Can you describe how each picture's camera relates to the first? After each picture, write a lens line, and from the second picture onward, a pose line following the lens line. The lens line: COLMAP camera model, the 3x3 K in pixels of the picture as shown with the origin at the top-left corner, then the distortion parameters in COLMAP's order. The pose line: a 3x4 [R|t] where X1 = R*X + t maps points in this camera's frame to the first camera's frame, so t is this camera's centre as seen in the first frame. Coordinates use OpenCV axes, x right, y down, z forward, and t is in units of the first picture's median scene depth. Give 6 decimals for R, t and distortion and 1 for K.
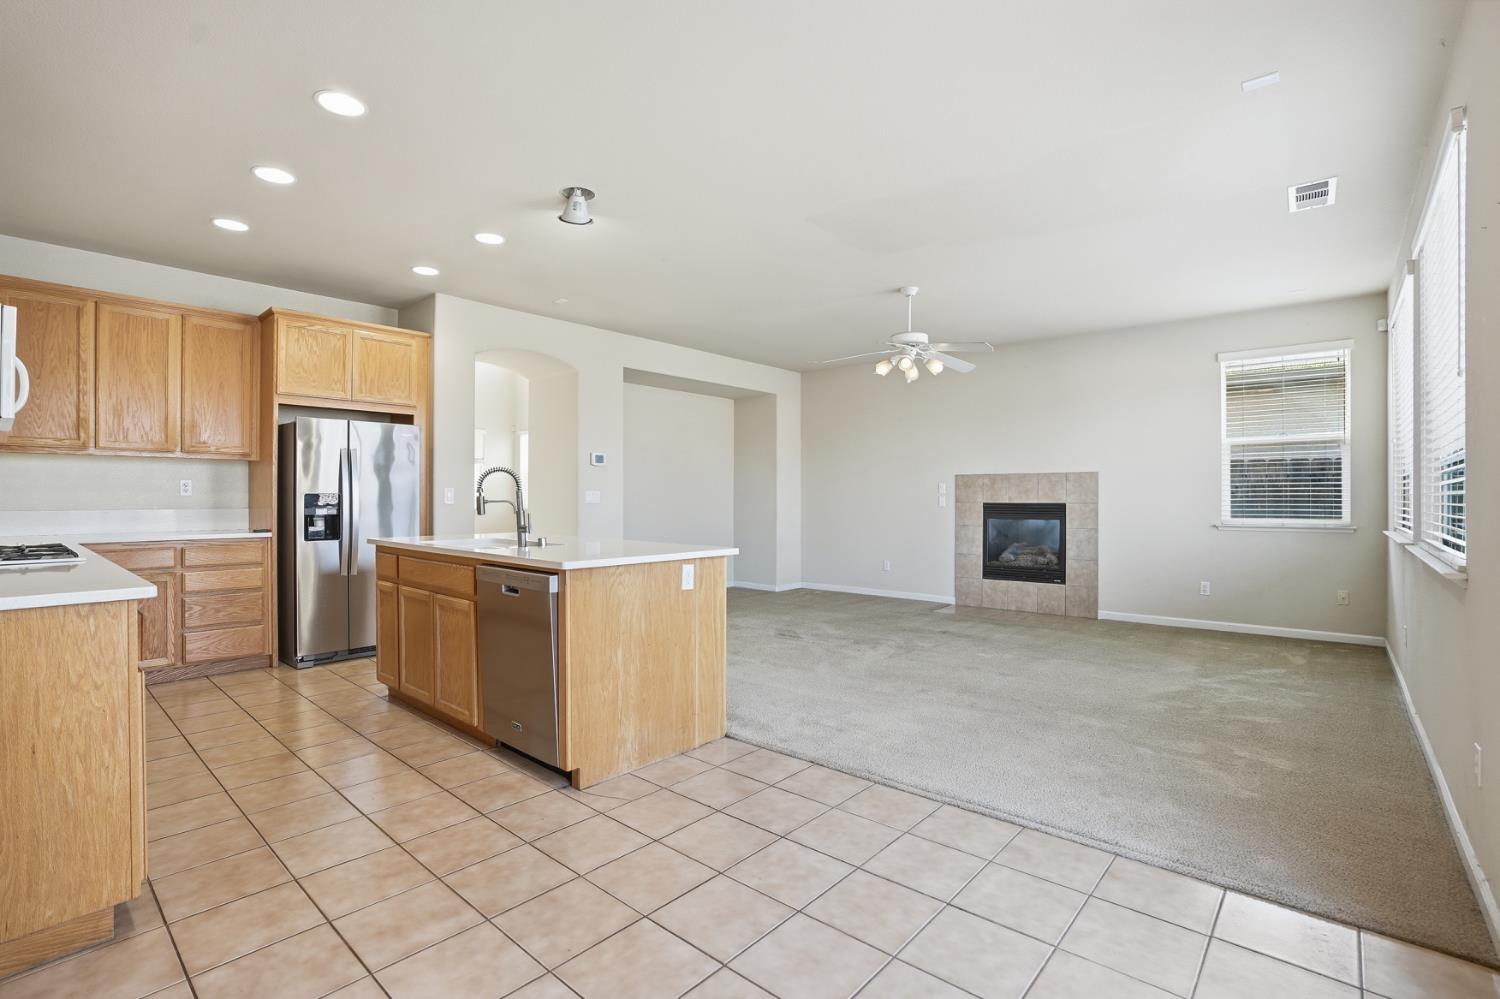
lens RADIAL K [[691.1, 0, 740.5], [0, 691.1, 506.5], [0, 0, 1]] dist [-0.063280, 0.018451]
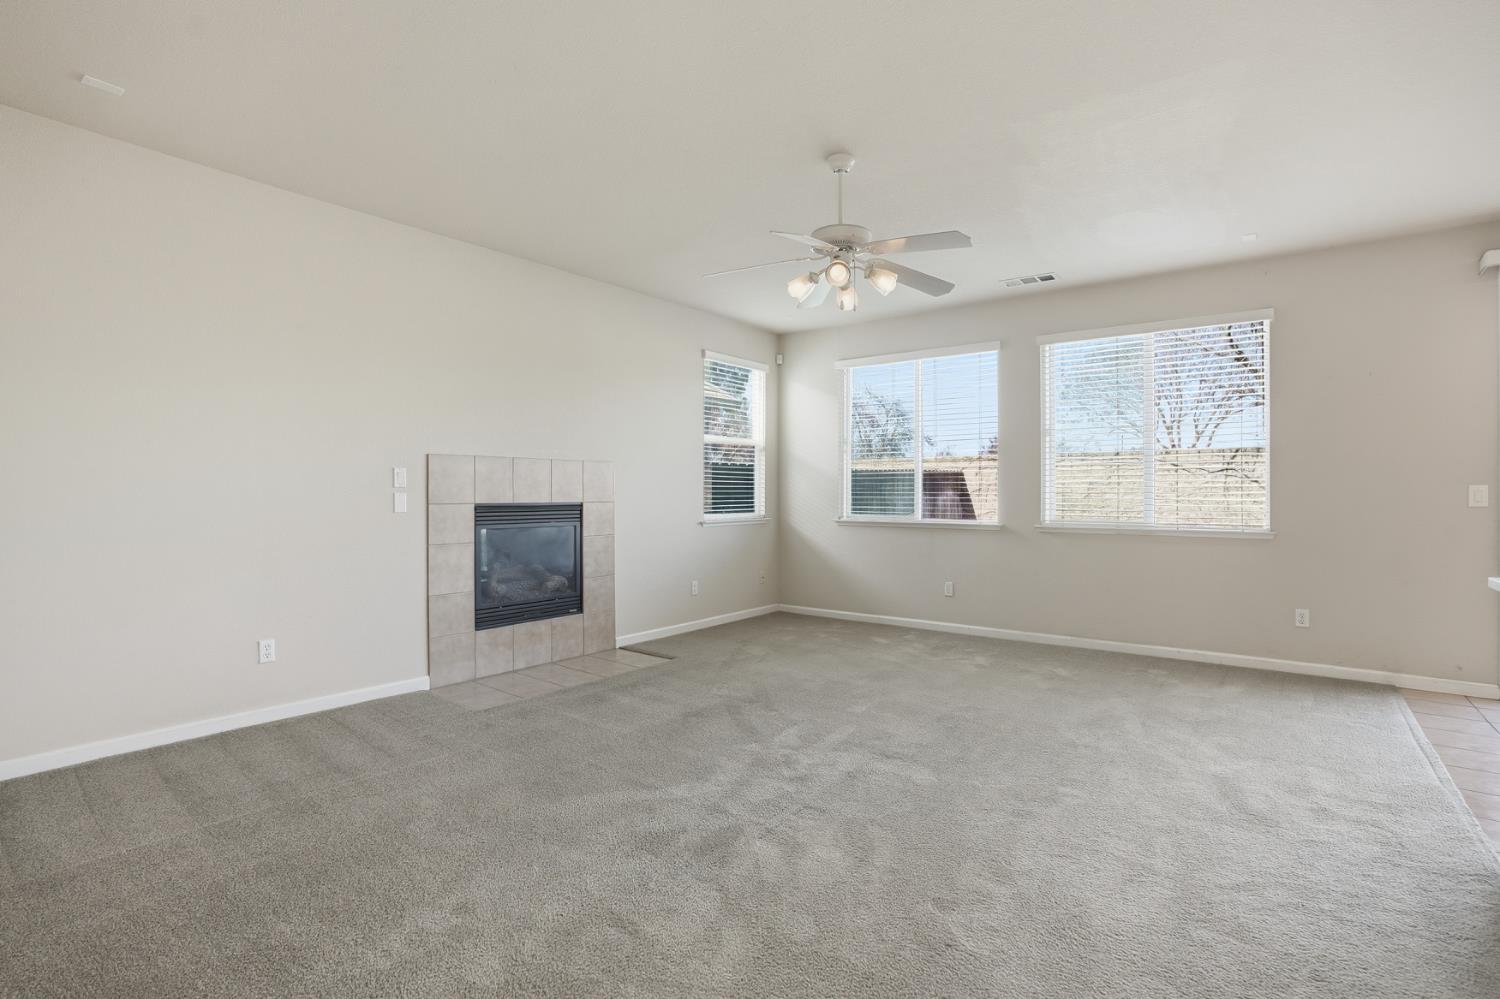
lens RADIAL K [[691.1, 0, 750.5], [0, 691.1, 499.5], [0, 0, 1]] dist [-0.063280, 0.018451]
pose [[-0.055201, -0.010686, 0.998418, -0.269677], [0.003568, 0.999934, 0.010900, -0.015152], [-0.998469, 0.004164, -0.055159, 0.860005]]
